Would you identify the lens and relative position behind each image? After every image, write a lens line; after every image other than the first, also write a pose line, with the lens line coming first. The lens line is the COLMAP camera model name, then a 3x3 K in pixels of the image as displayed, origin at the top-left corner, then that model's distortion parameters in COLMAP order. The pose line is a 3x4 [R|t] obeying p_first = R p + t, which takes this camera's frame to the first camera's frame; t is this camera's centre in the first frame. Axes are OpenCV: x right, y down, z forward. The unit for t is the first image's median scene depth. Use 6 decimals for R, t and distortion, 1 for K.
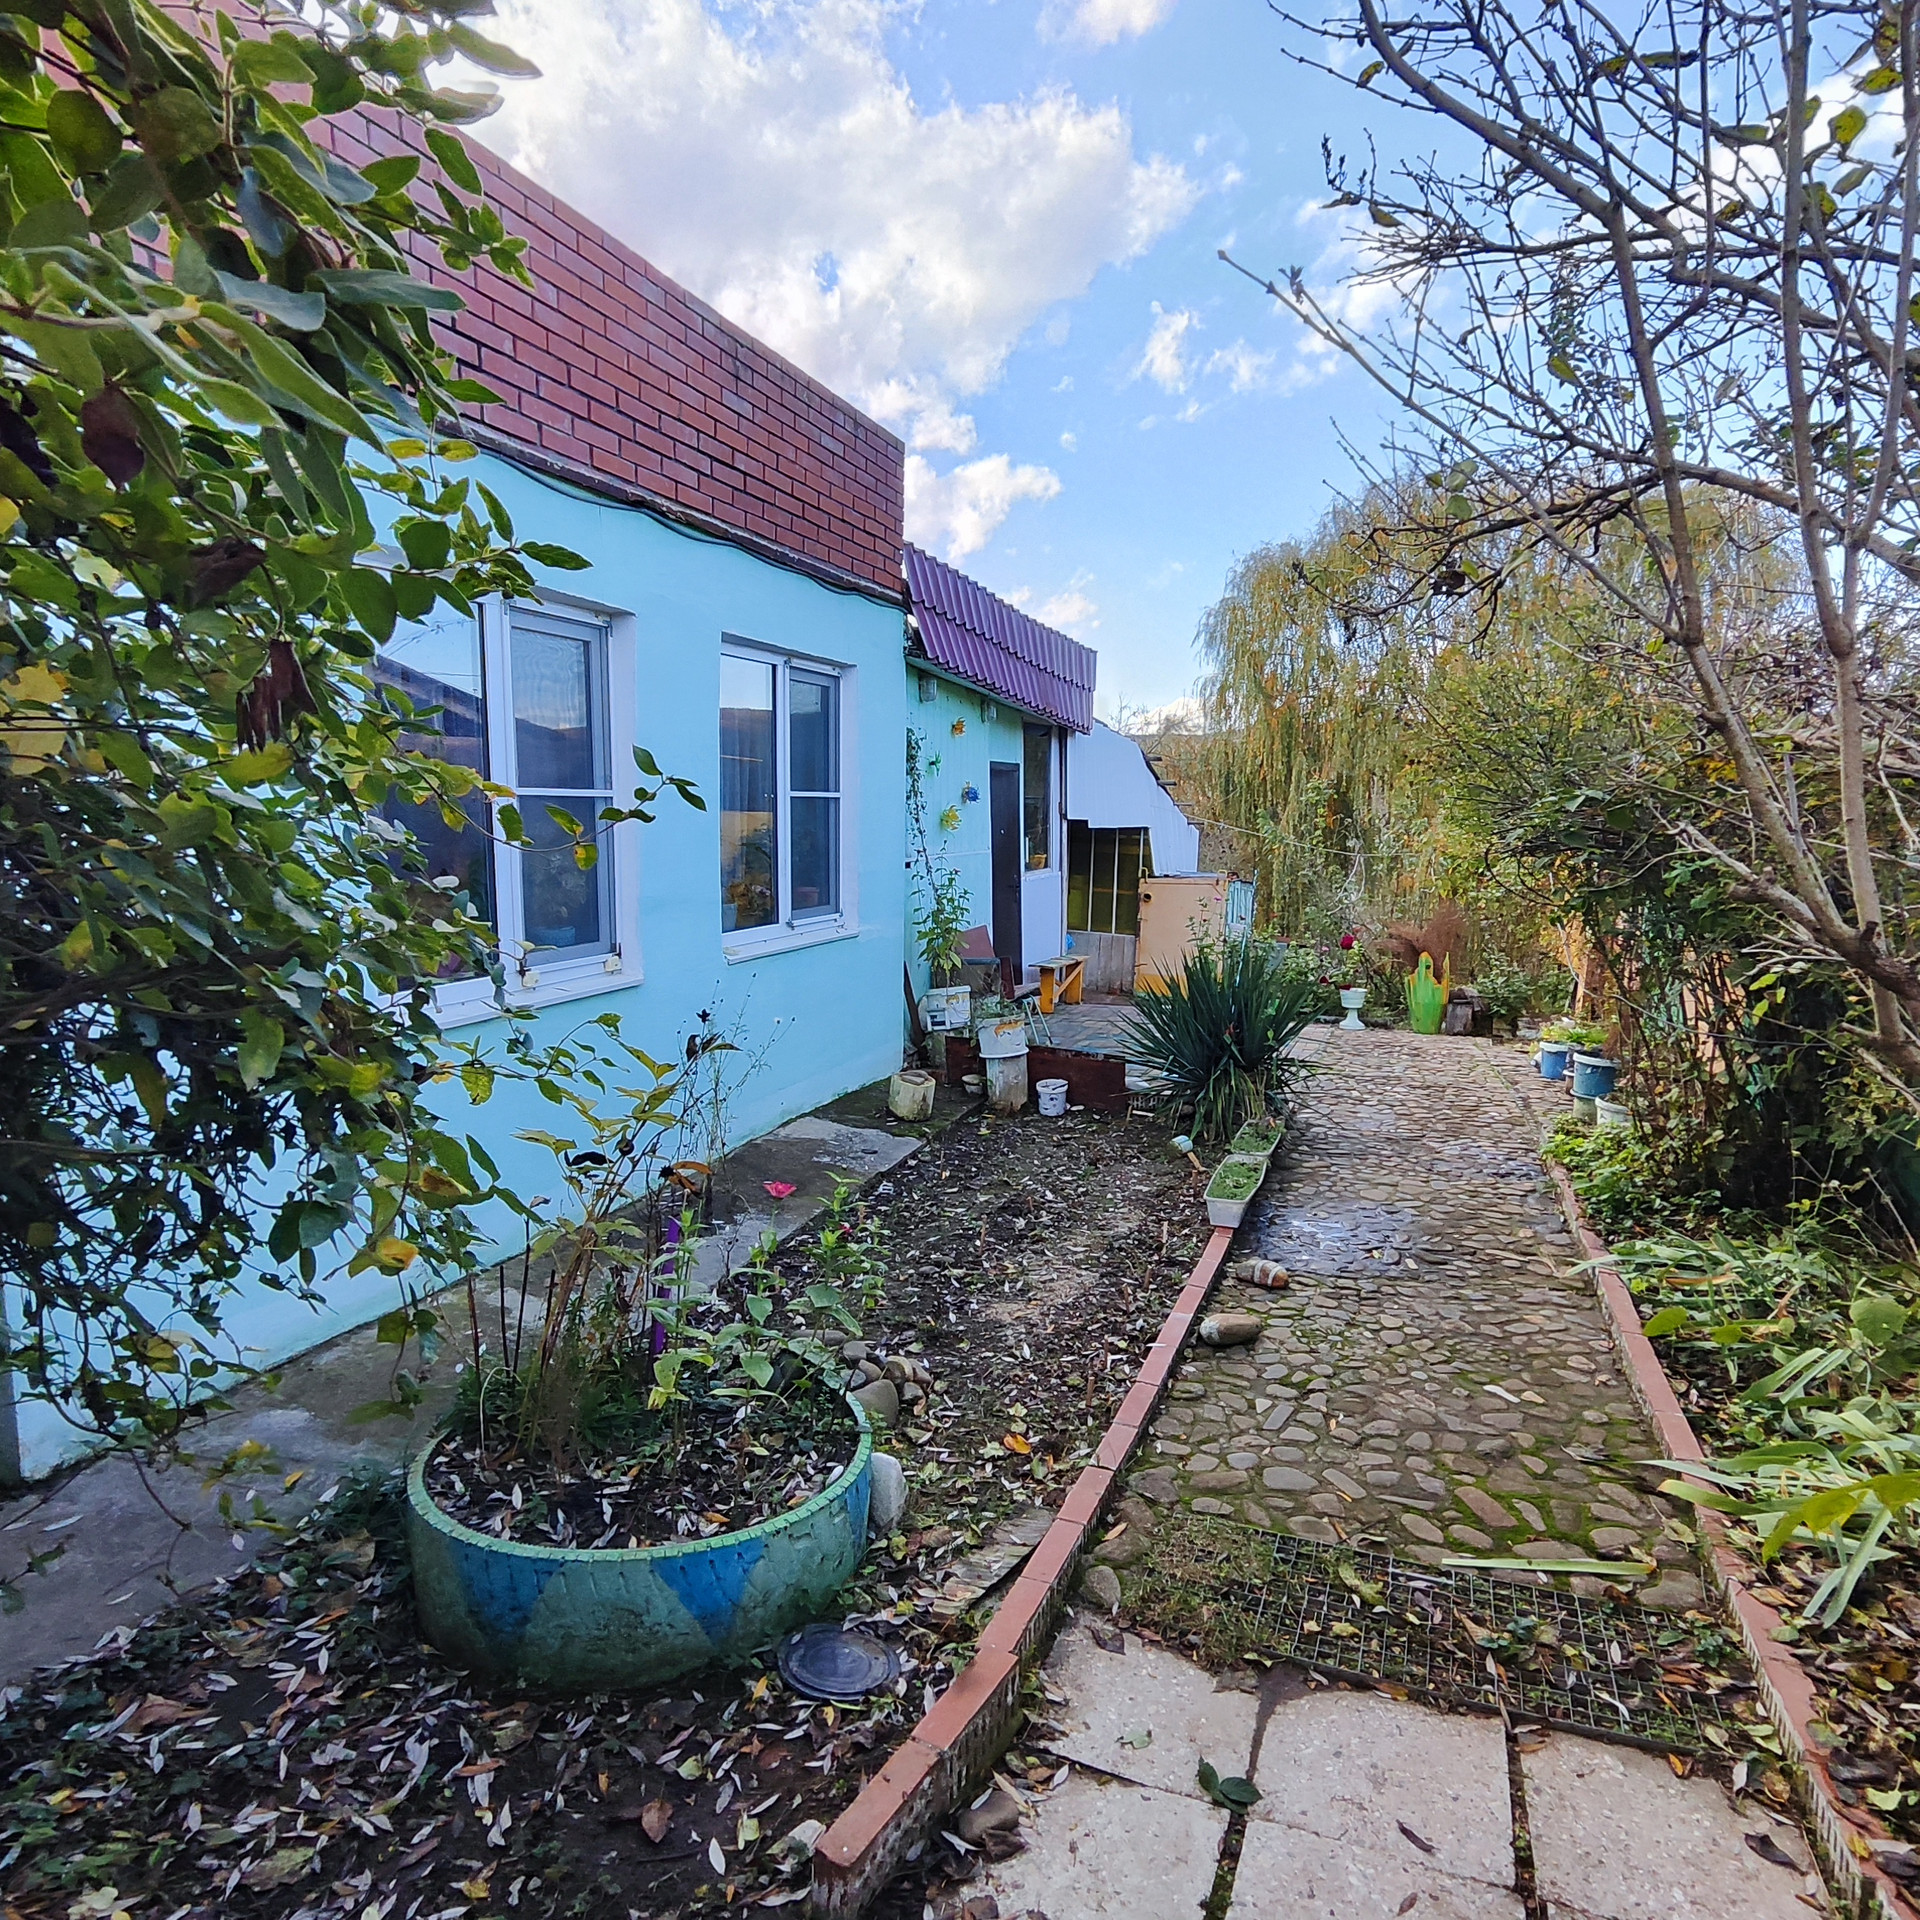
lens RADIAL K [[1178.7, 0, 965.0], [0, 1178.7, 949.0], [0, 0, 1]] dist [-0.015931, 0.018429]
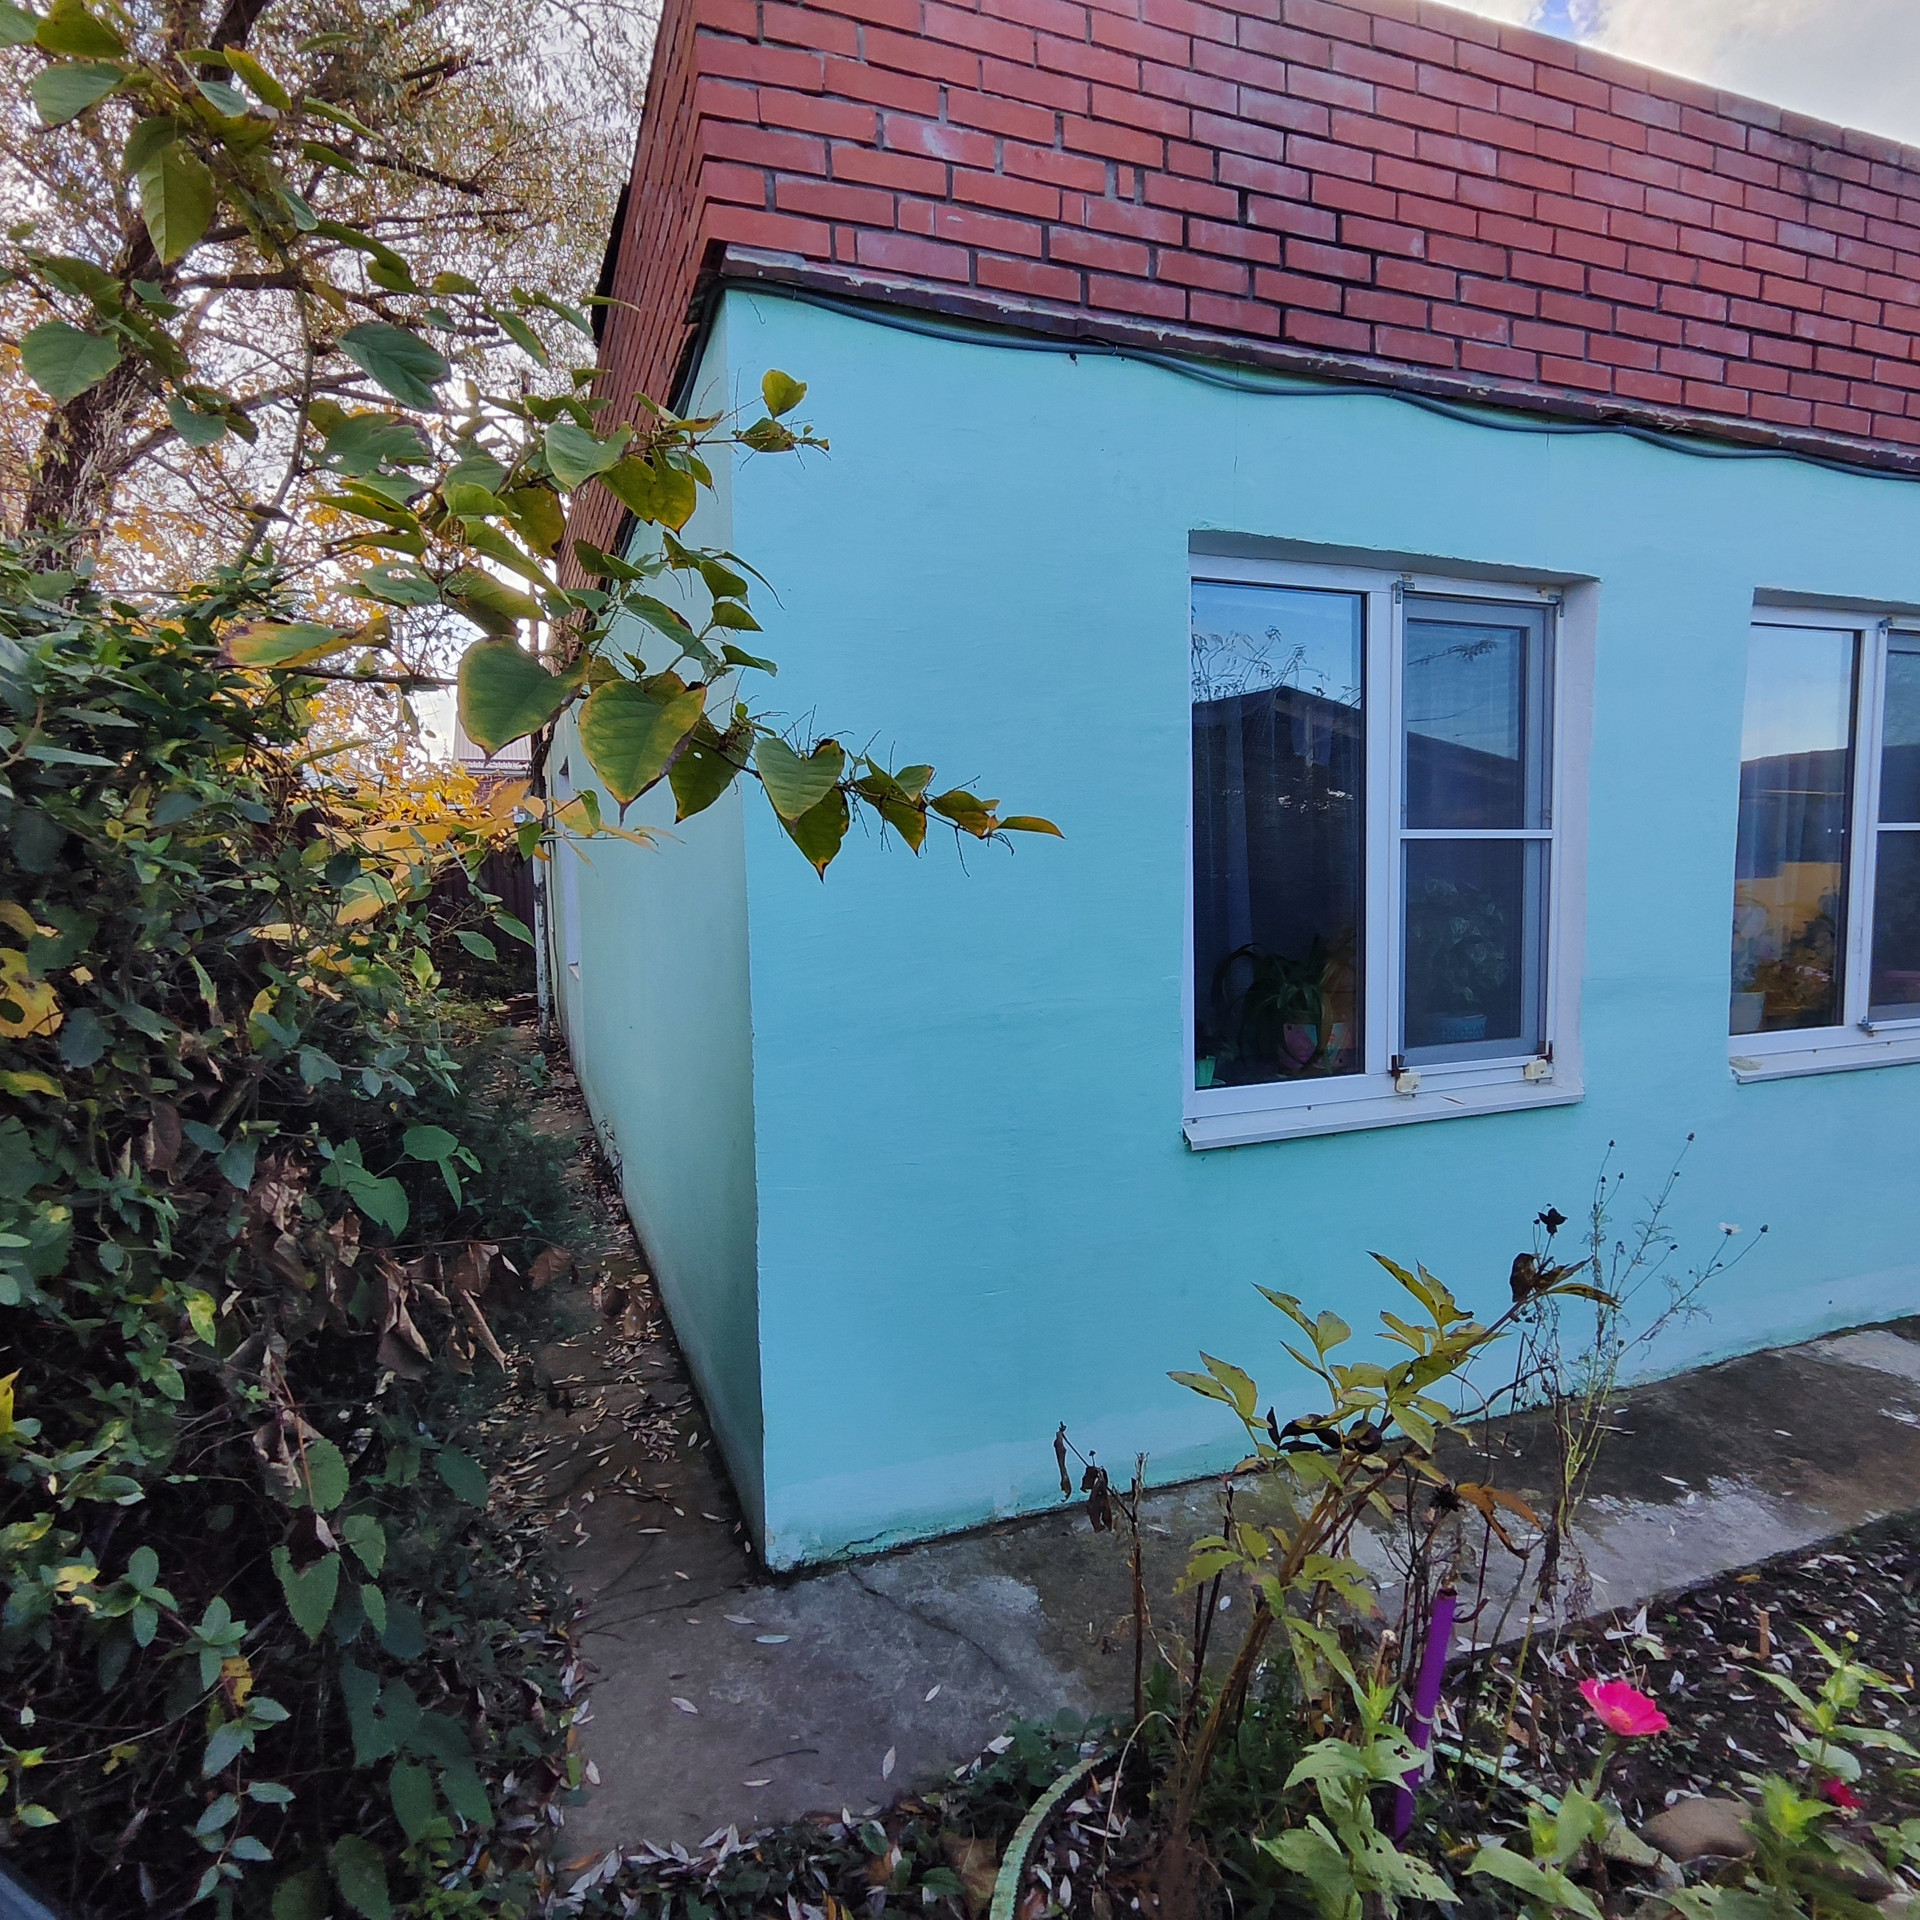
lens RADIAL K [[1178.7, 0, 968.0], [0, 1178.7, 962.9], [0, 0, 1]] dist [-0.015931, 0.018429]
pose [[0.671177, 0.042068, -0.740103, -0.003003], [-0.068310, 0.997650, -0.005241, -0.023436], [0.738143, 0.054074, 0.672473, 0.241586]]
